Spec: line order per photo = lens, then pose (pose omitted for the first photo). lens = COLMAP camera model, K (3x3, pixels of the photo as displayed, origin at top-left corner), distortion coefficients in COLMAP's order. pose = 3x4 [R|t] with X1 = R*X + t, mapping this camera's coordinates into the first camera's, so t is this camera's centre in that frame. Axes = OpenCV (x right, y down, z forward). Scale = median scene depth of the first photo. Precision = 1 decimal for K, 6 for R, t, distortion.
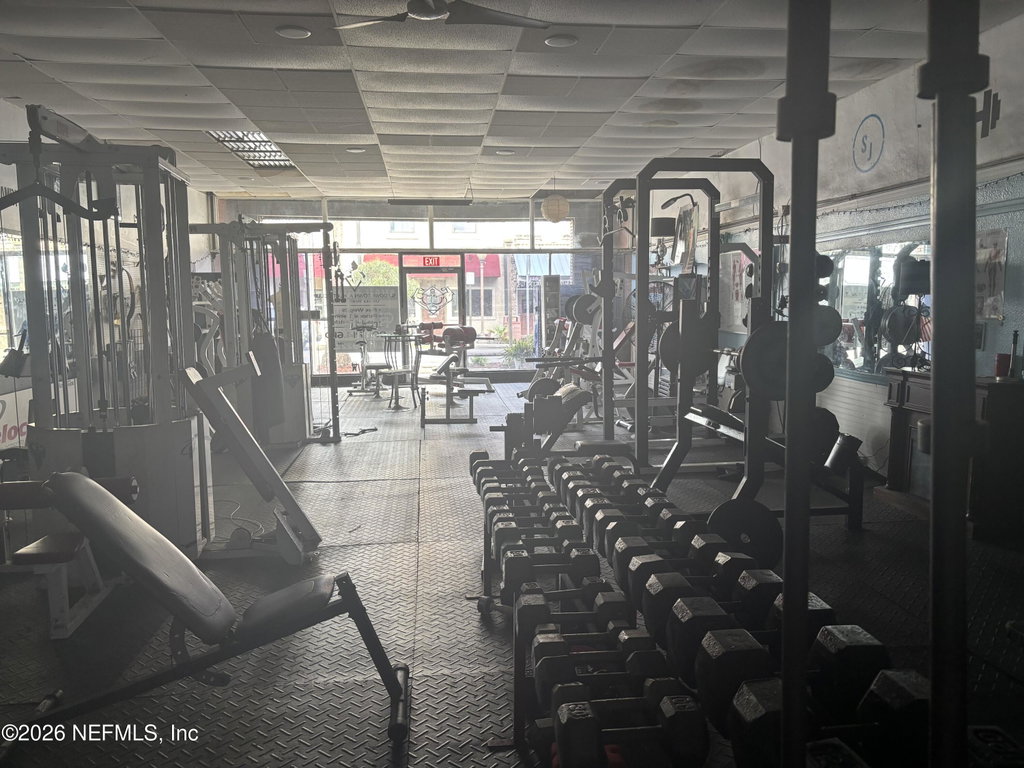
lens RADIAL K [[771.0, 0, 513.0], [0, 771.0, 381.2], [0, 0, 1]] dist [0.035346, -0.032435]
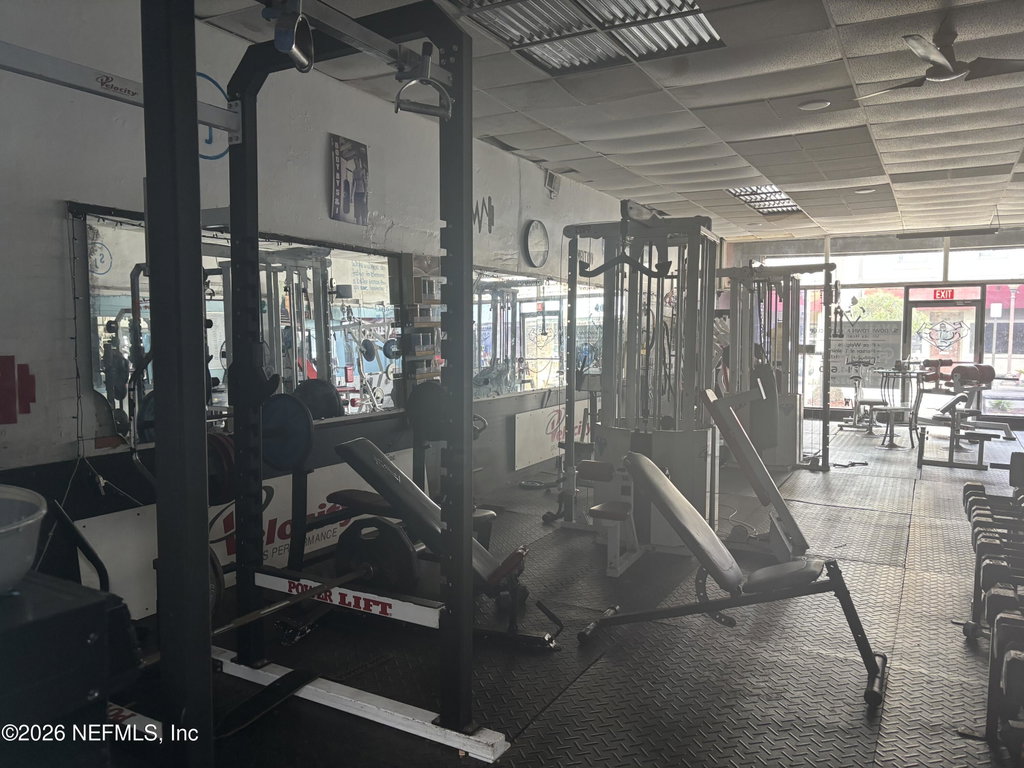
lens RADIAL K [[771.0, 0, 506.9], [0, 771.0, 390.1], [0, 0, 1]] dist [0.035346, -0.032435]
pose [[0.815395, 0.053093, -0.576465, 0.028178], [-0.070878, 0.997450, -0.008390, 0.013459], [0.574549, 0.047700, 0.817079, -0.160476]]
